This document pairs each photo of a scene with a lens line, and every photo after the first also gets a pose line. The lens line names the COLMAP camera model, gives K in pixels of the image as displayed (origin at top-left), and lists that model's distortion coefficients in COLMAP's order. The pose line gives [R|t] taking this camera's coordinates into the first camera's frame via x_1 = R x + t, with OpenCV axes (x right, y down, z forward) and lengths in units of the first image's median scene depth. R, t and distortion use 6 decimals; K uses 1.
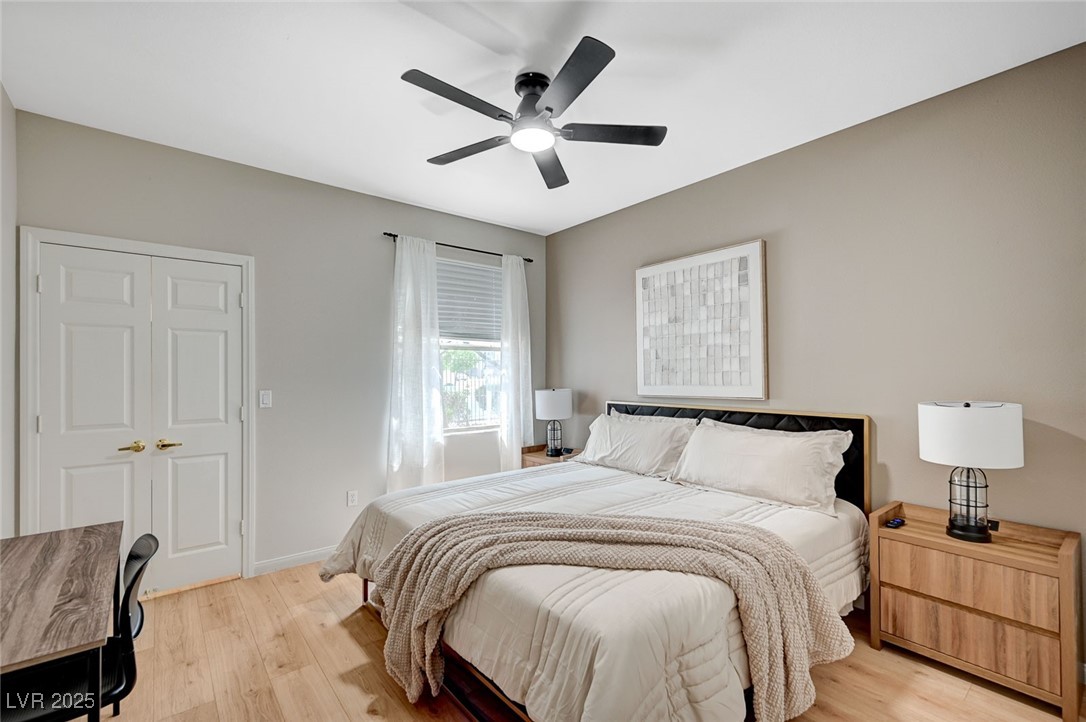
lens RADIAL K [[463.7, 0, 539.5], [0, 463.7, 368.2], [0, 0, 1]] dist [0.001683, 0.000285]
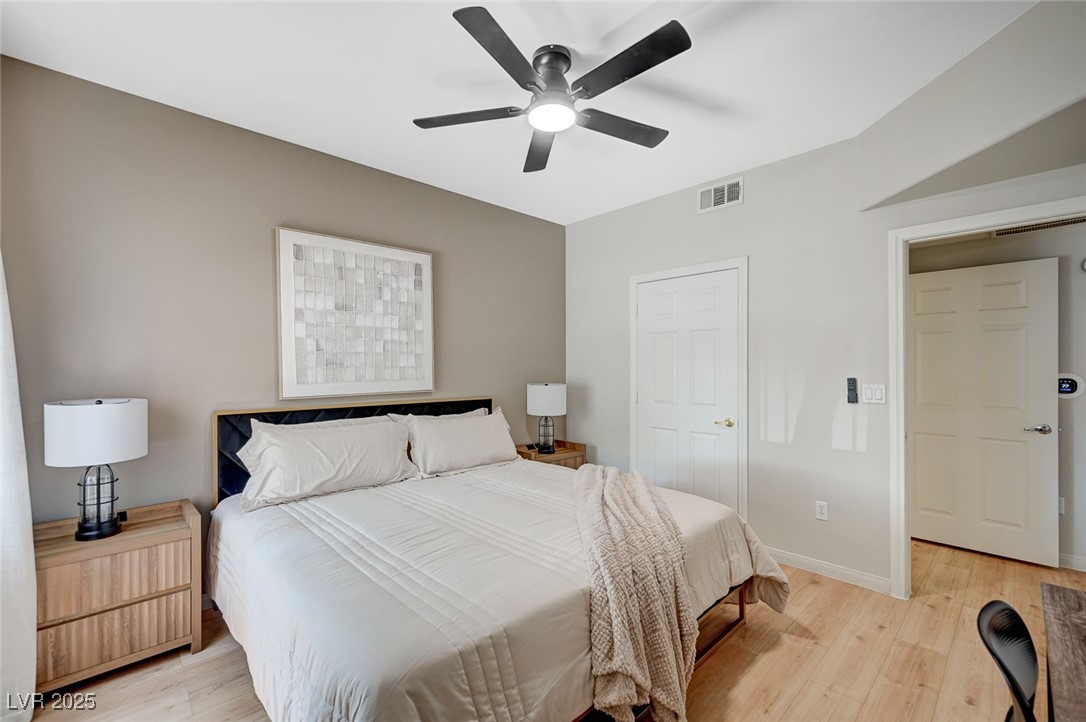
lens RADIAL K [[455.5, 0, 542.4], [0, 455.5, 363.1], [0, 0, 1]] dist [0.003497, 0.000661]
pose [[-0.073353, 0.013588, 0.997213, -0.616262], [-0.008117, 0.999866, -0.014221, 0.010554], [-0.997273, -0.009138, -0.073233, 0.717608]]
